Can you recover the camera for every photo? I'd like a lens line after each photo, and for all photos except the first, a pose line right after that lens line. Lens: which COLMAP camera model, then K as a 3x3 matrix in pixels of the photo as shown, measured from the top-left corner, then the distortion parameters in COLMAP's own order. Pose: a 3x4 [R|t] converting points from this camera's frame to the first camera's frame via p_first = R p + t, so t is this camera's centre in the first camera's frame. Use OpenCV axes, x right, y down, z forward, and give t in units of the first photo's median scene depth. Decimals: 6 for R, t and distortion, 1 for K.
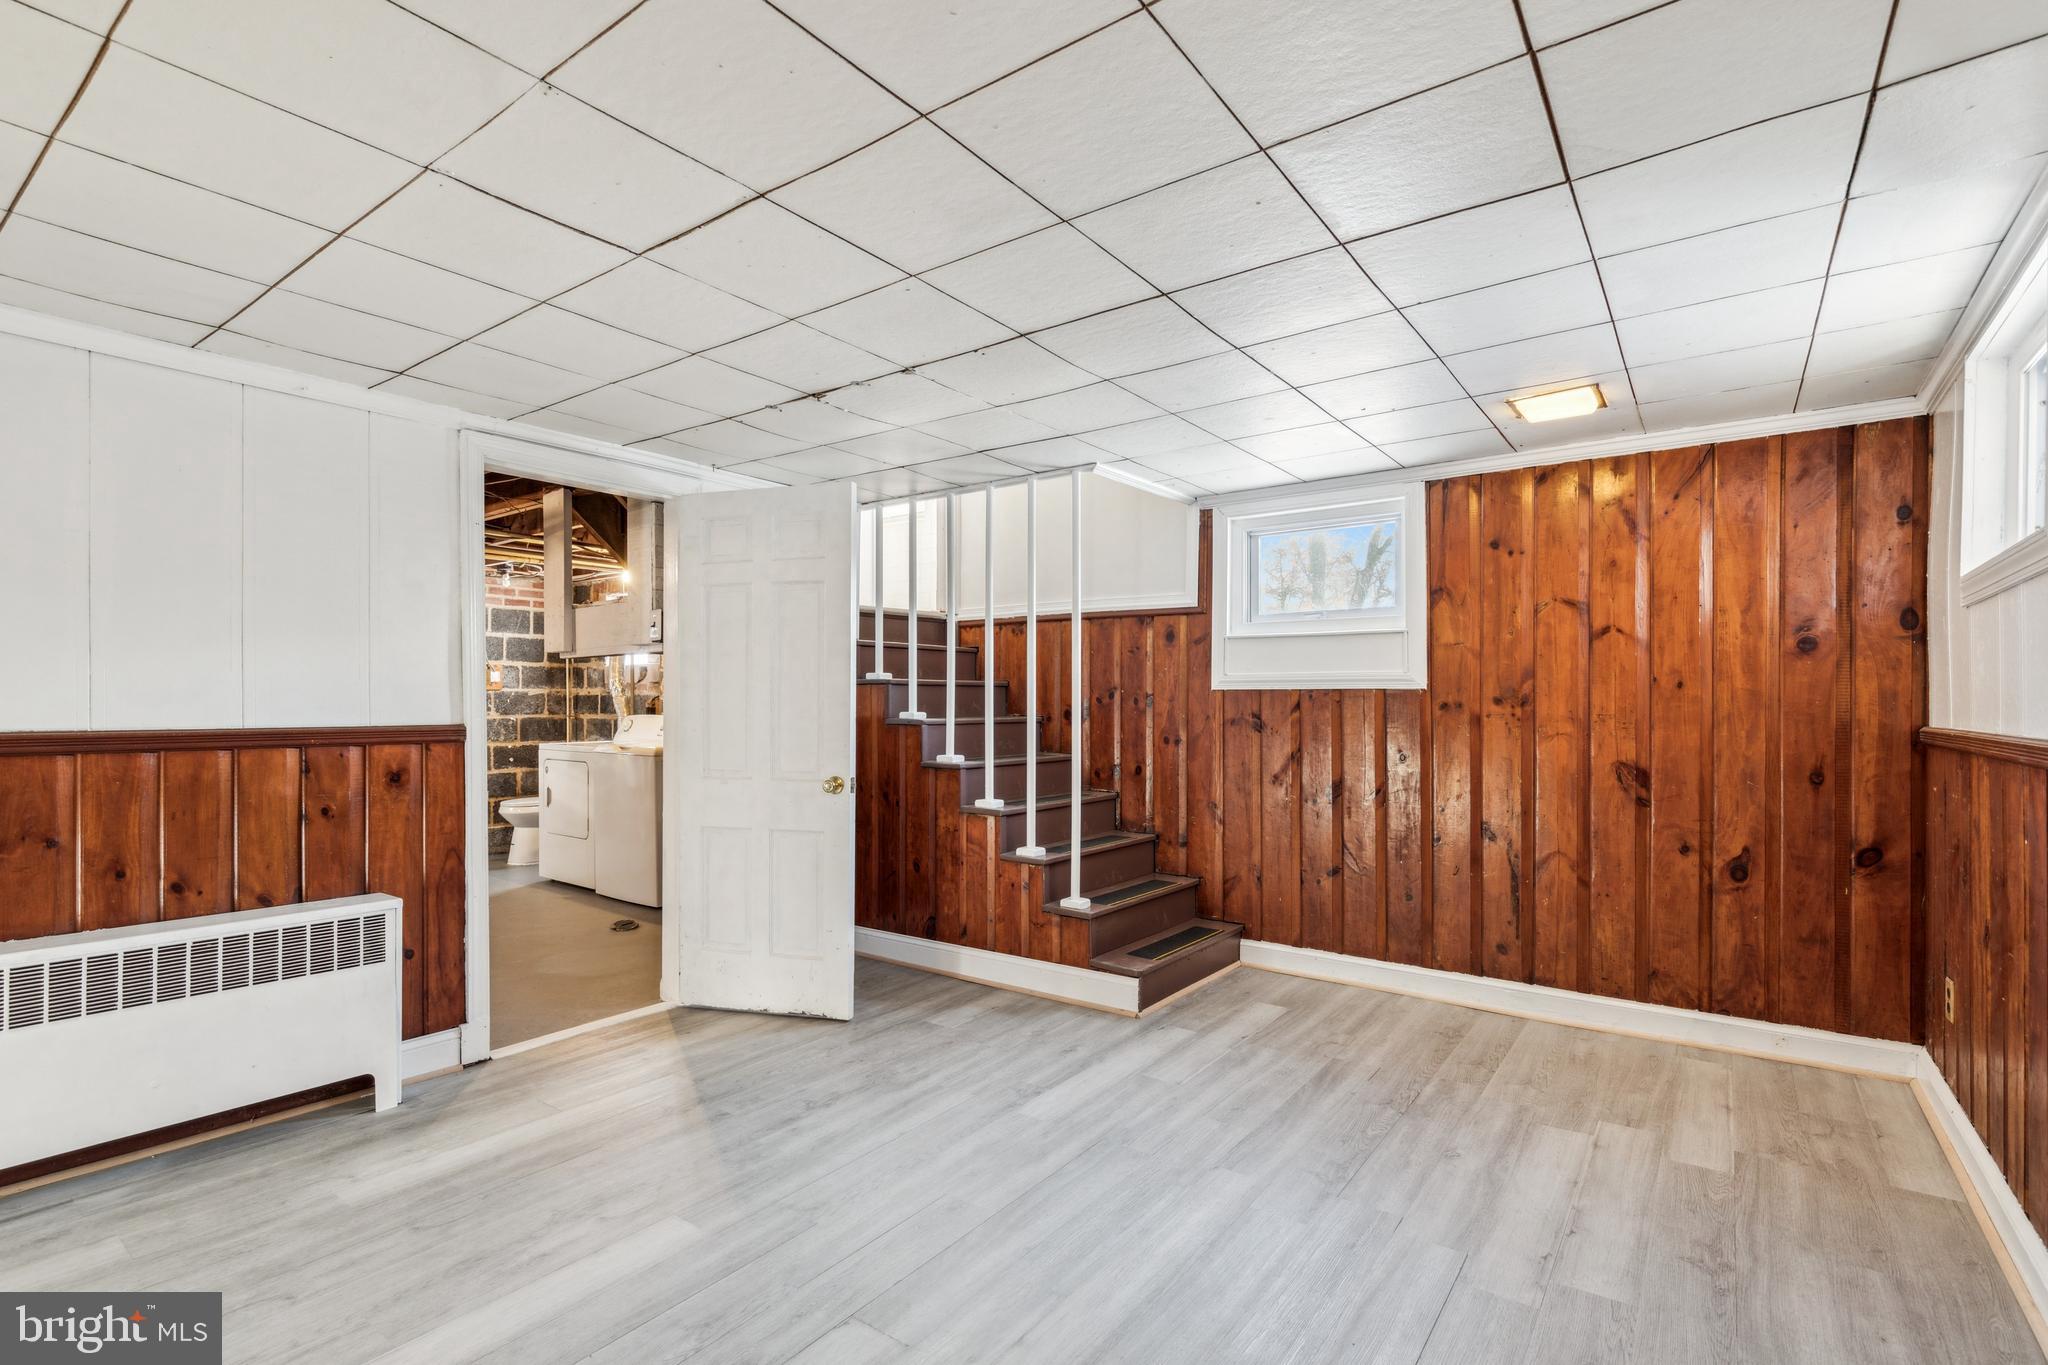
lens RADIAL K [[948.4, 0, 1024.4], [0, 948.4, 708.5], [0, 0, 1]] dist [0.001948, -0.000028]
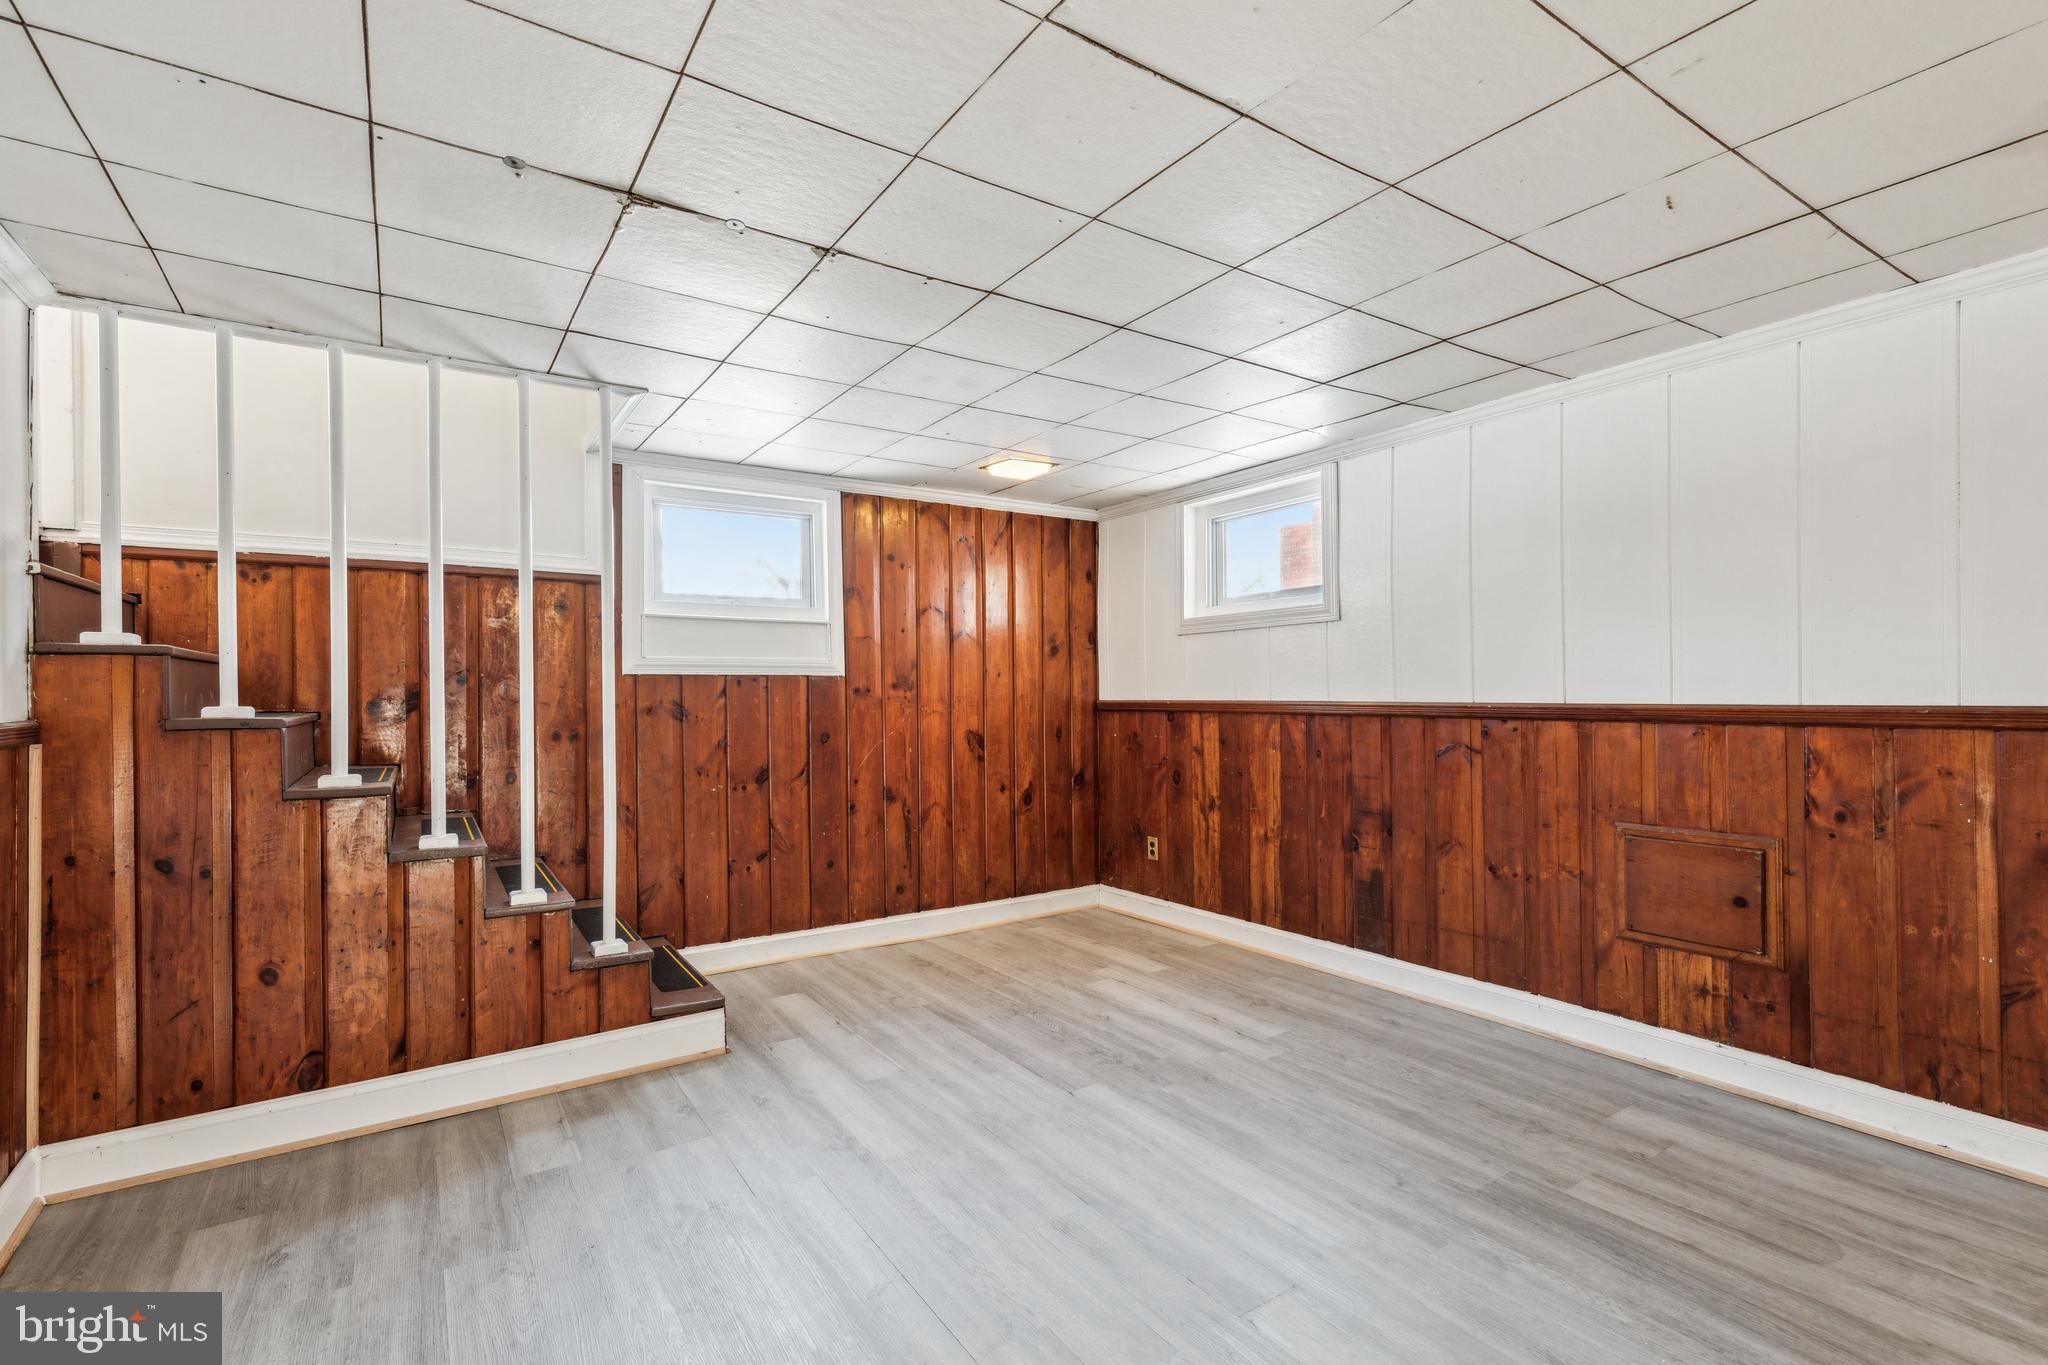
lens RADIAL K [[941.2, 0, 1021.6], [0, 941.2, 697.3], [0, 0, 1]] dist [0.010700, -0.000738]
pose [[0.338964, -0.010231, 0.940744, -0.630523], [0.013339, 0.999893, 0.006068, 0.000865], [-0.940705, 0.010492, 0.339064, 0.478614]]
